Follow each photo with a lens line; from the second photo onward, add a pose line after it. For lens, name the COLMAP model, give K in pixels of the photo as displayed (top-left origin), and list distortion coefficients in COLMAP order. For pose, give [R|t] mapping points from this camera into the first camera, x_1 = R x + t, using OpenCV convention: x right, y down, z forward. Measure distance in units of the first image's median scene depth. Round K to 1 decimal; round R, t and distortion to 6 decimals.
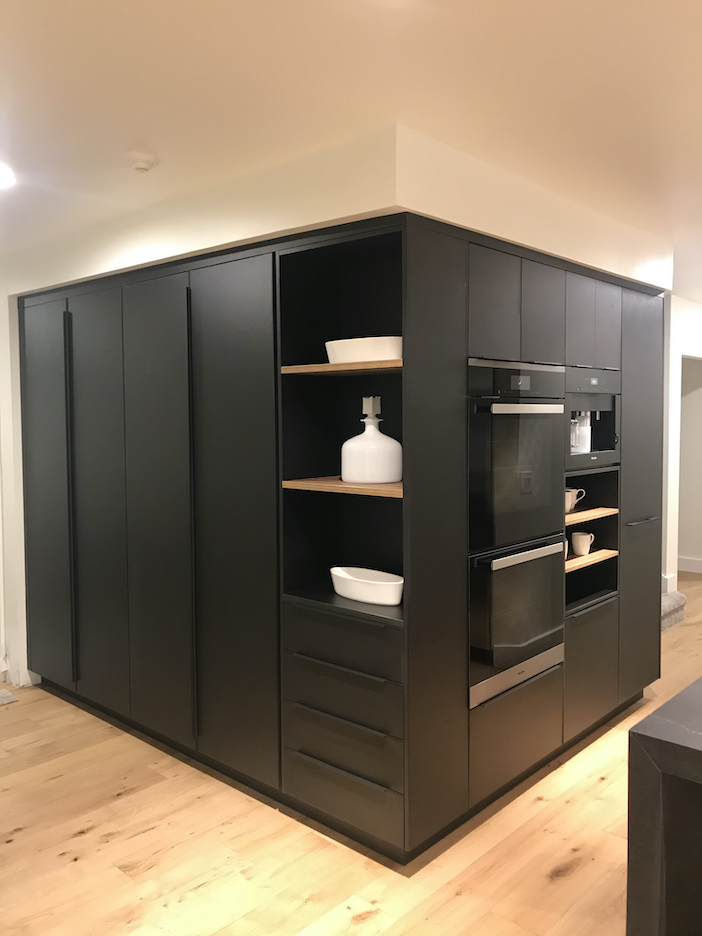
lens RADIAL K [[784.4, 0, 352.2], [0, 784.4, 464.3], [0, 0, 1]] dist [0.036548, -0.029291]
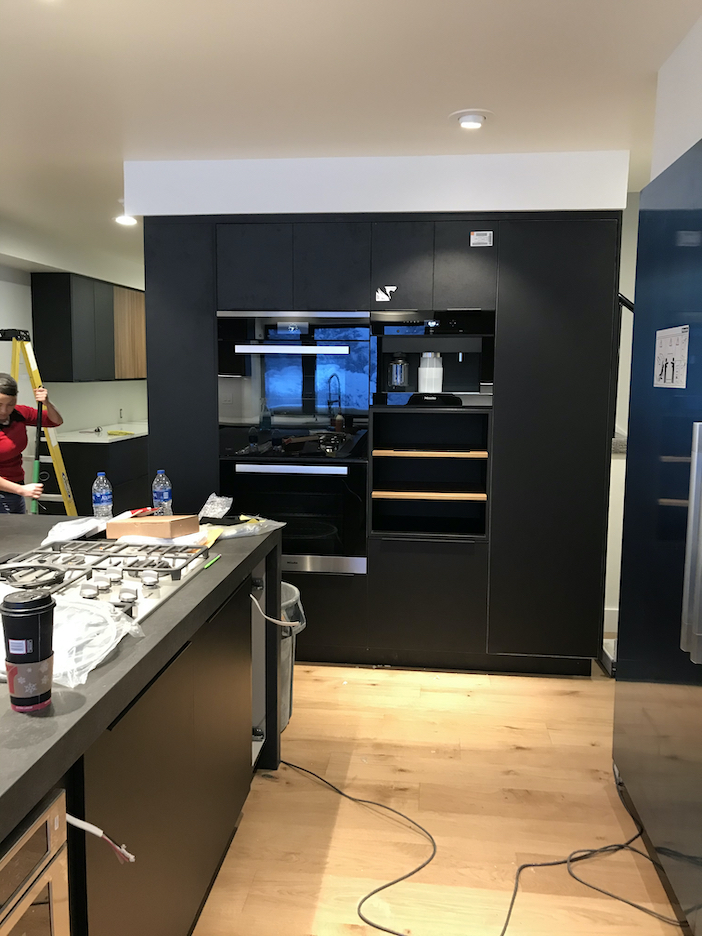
lens RADIAL K [[784.4, 0, 345.8], [0, 784.4, 467.4], [0, 0, 1]] dist [0.036548, -0.029291]
pose [[0.579170, 0.110100, -0.807737, 1.219821], [-0.063081, 0.993920, 0.090247, -0.004110], [0.812762, -0.001316, 0.582594, 0.344265]]
